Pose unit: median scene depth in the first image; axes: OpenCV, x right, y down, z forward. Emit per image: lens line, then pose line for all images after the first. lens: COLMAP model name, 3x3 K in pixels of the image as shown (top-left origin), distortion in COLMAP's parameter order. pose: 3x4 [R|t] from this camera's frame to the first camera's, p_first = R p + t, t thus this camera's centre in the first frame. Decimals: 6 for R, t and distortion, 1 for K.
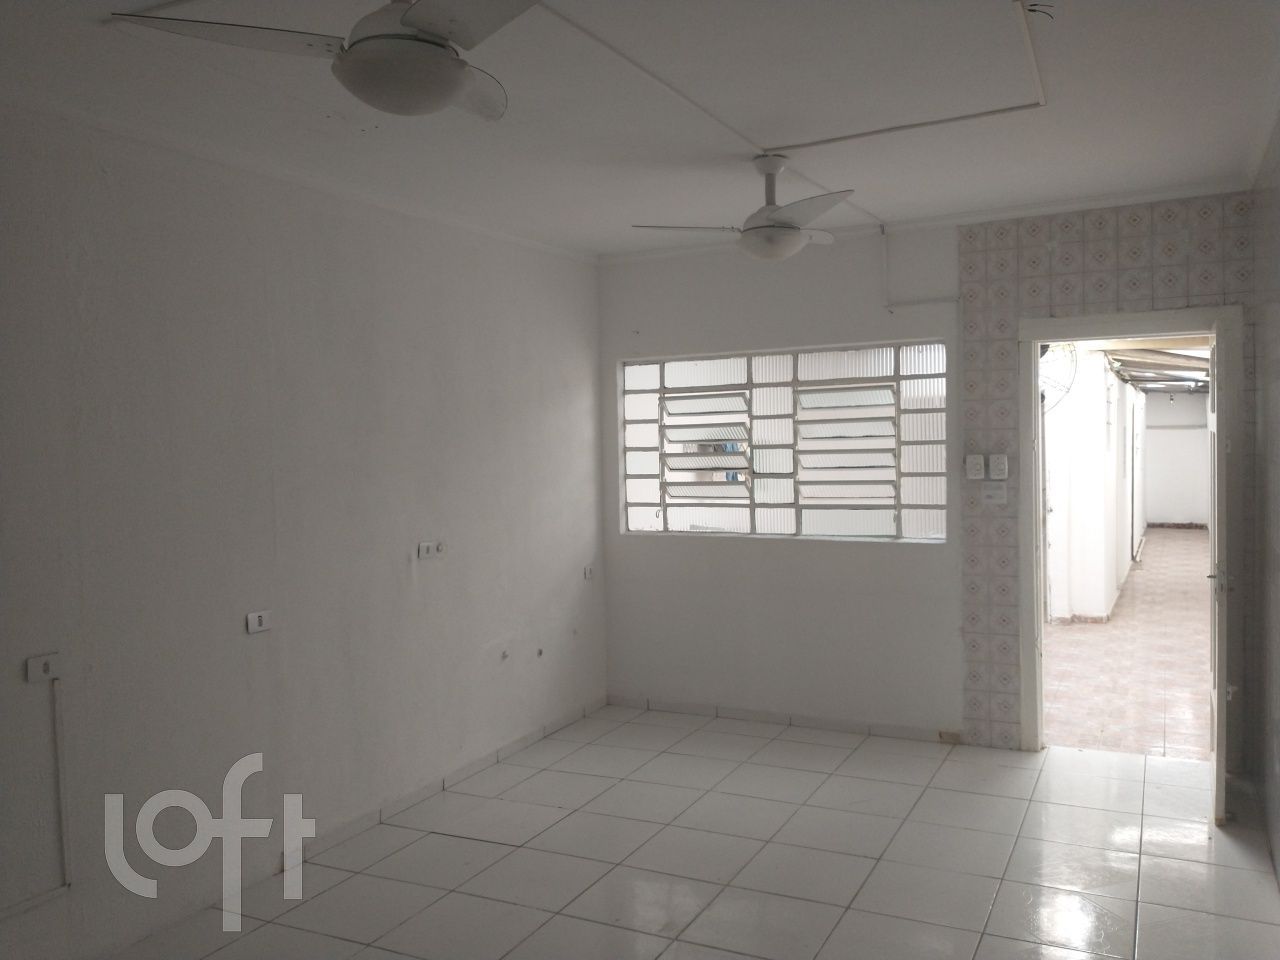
lens RADIAL K [[1054.5, 0, 629.2], [0, 1054.5, 474.6], [0, 0, 1]] dist [0.080171, -0.147791]
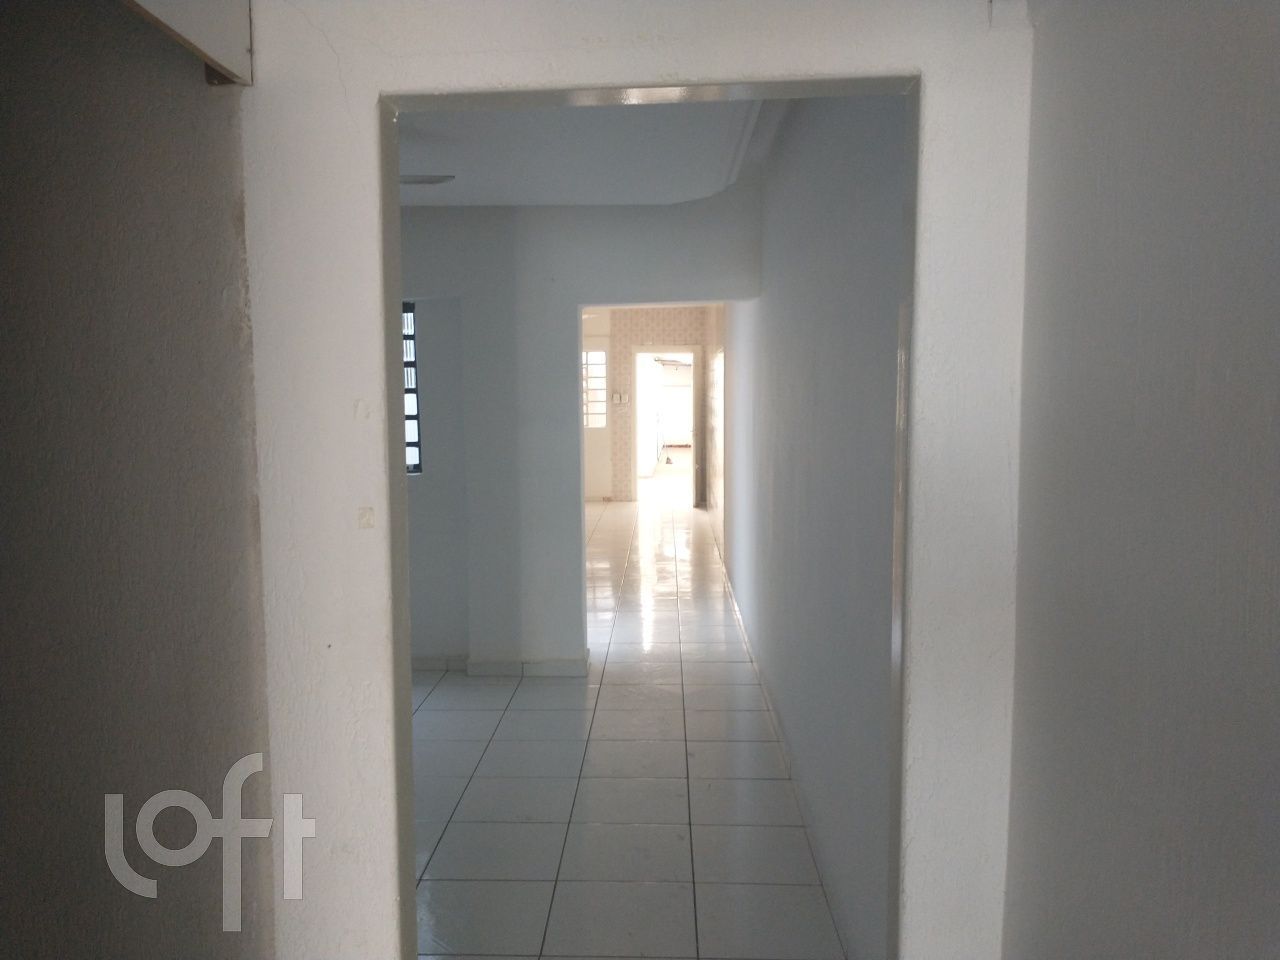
lens RADIAL K [[1054.5, 0, 627.4], [0, 1054.5, 474.2], [0, 0, 1]] dist [0.080171, -0.147791]
pose [[0.905972, -0.023352, 0.422692, -0.795040], [0.000502, 0.998536, 0.054088, 0.040218], [-0.423337, -0.048790, 0.904658, -1.465803]]
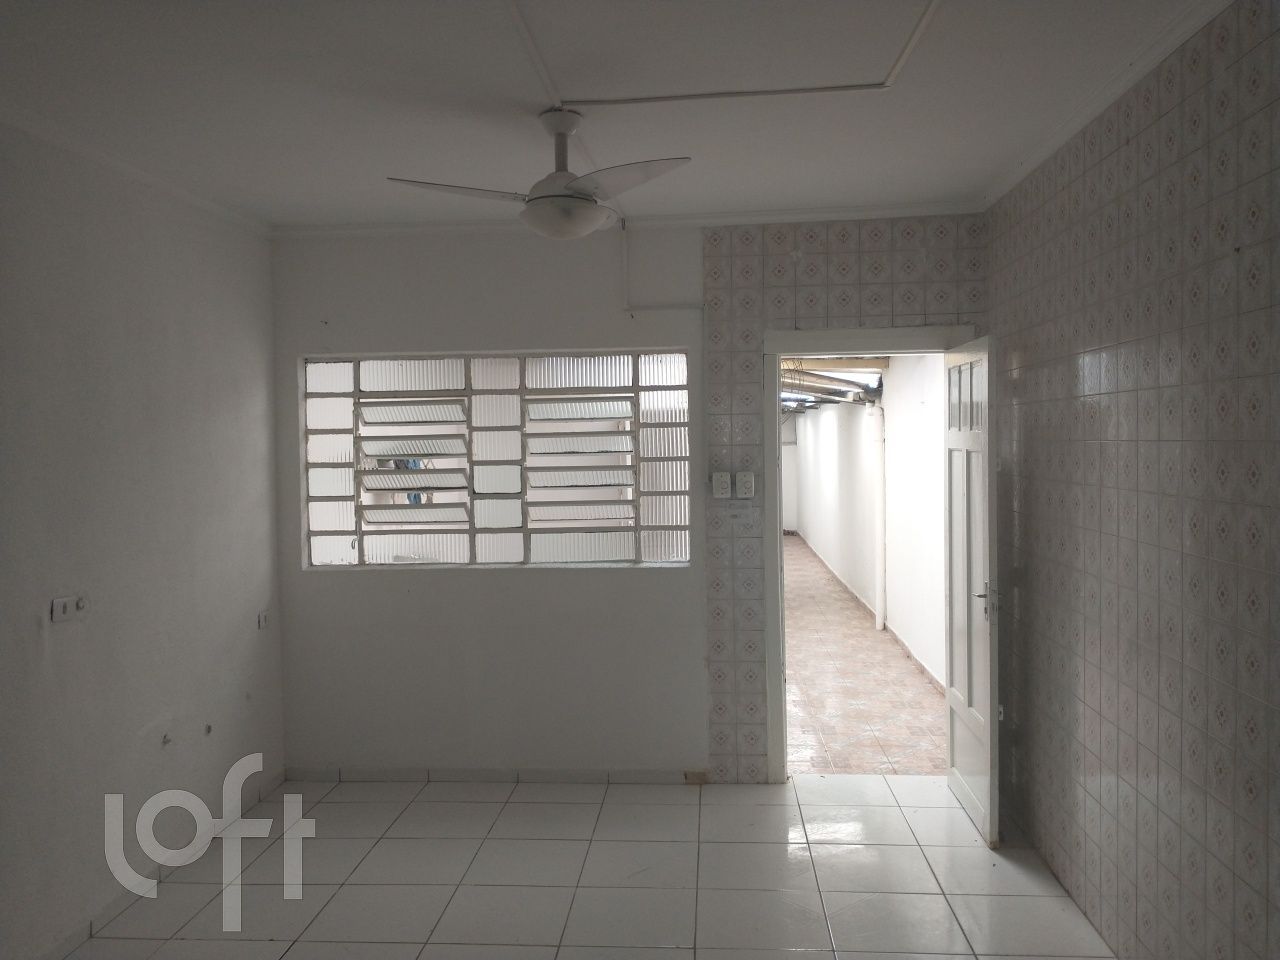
lens RADIAL K [[1054.5, 0, 651.2], [0, 1054.5, 477.0], [0, 0, 1]] dist [0.080171, -0.147791]
pose [[0.920009, -0.004584, 0.391870, -0.096858], [0.008519, 0.999929, -0.008303, -0.007189], [-0.391804, 0.010977, 0.919983, 0.165279]]
